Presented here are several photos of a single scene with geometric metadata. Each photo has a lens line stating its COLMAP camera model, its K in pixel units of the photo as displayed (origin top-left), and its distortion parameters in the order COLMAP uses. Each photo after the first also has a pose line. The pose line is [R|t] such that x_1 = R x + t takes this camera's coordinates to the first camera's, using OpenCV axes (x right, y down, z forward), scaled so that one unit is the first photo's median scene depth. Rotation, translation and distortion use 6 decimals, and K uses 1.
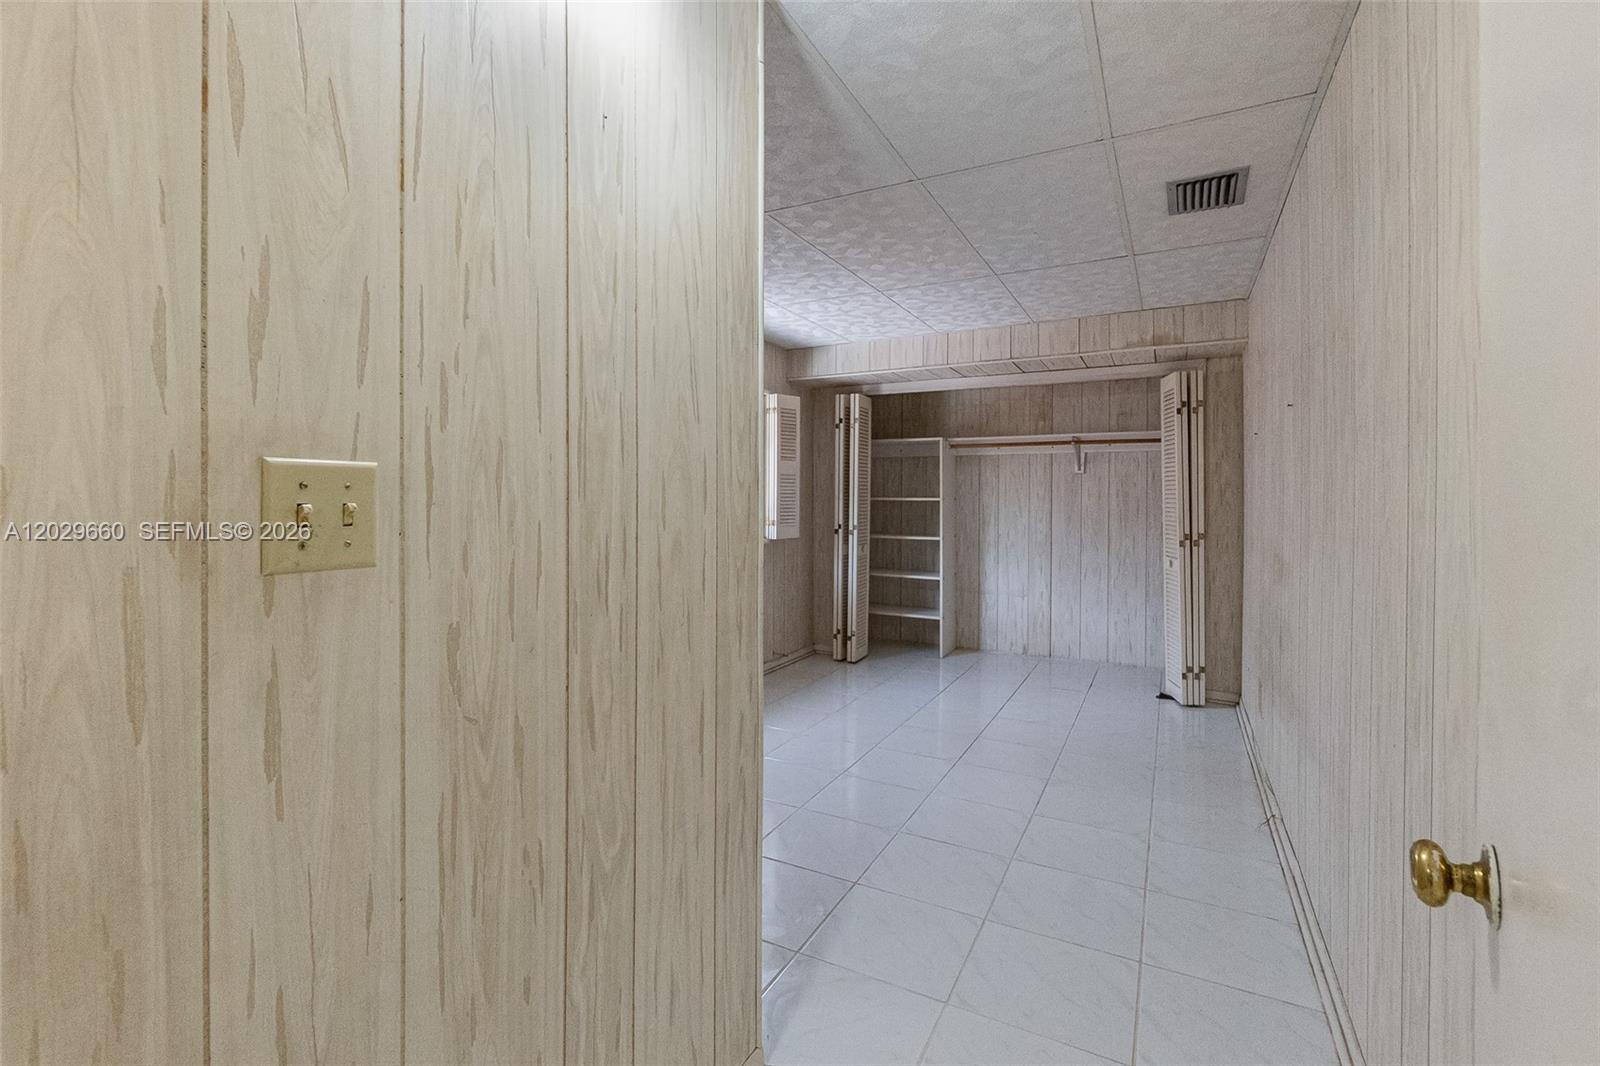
lens RADIAL K [[719.8, 0, 801.0], [0, 719.8, 527.9], [0, 0, 1]] dist [-0.014634, 0.001008]
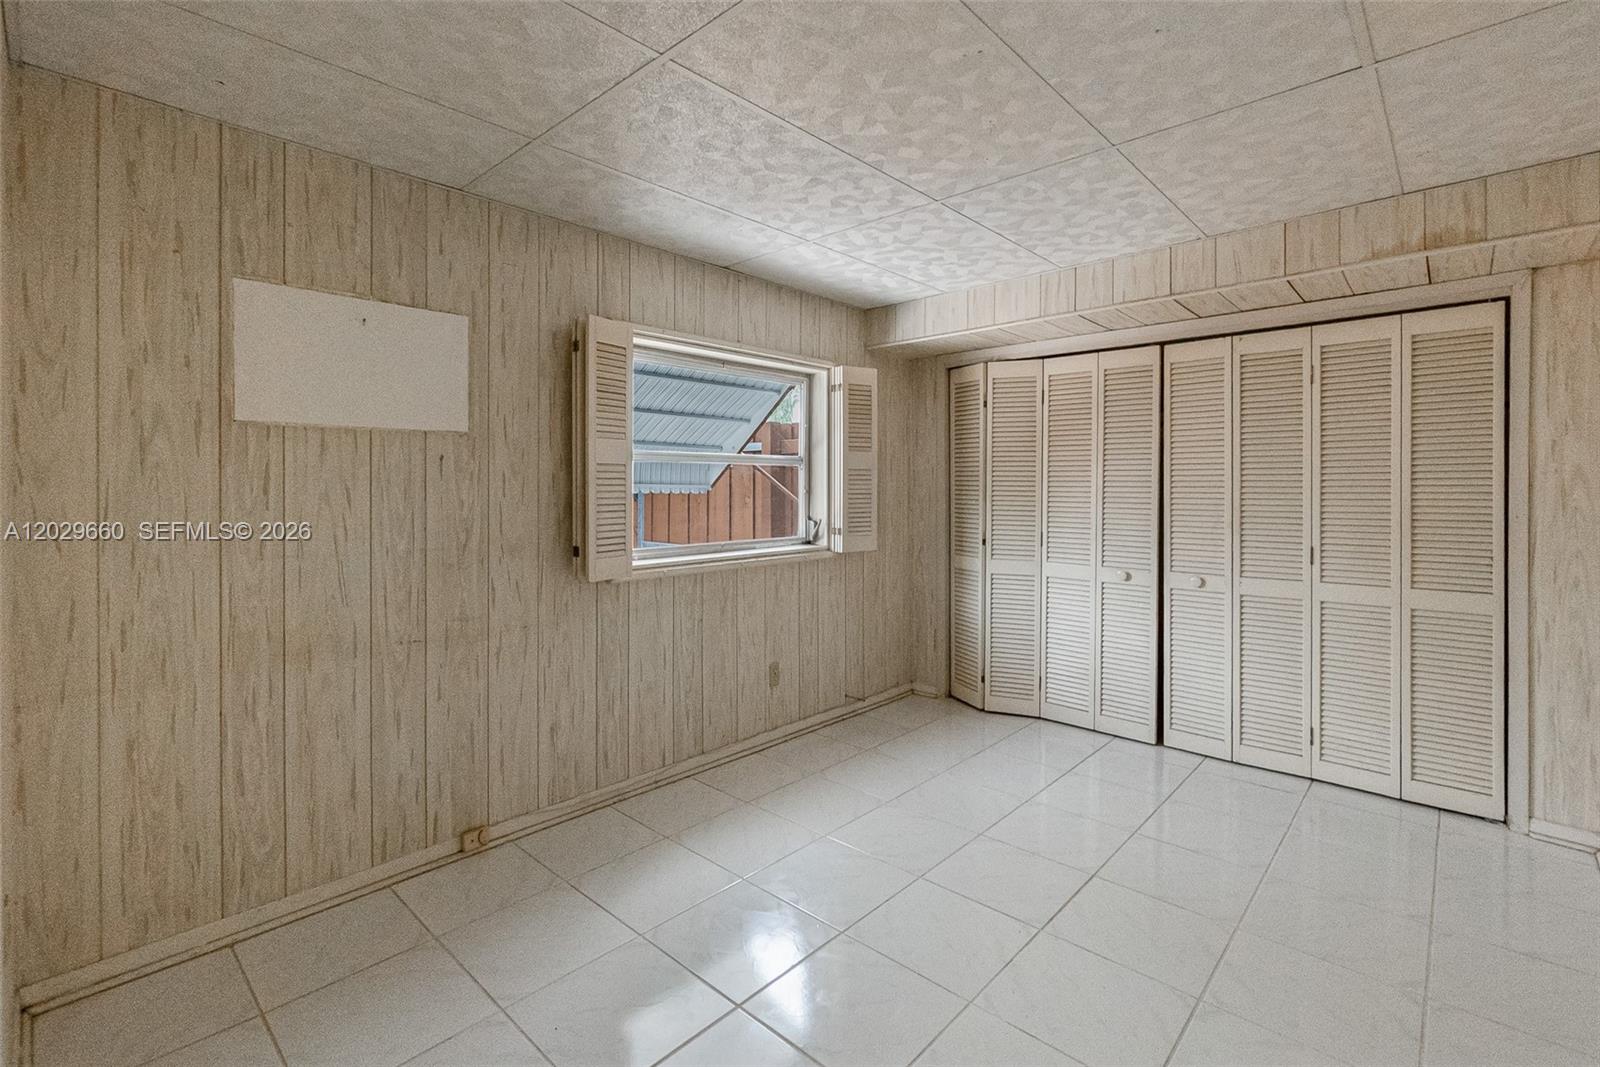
lens RADIAL K [[719.8, 0, 771.3], [0, 719.8, 494.3], [0, 0, 1]] dist [-0.014634, 0.001008]
pose [[0.957242, 0.003418, -0.289269, 0.132082], [-0.013791, 0.999333, -0.033827, -0.021054], [0.288961, 0.036369, 0.956650, 0.263060]]
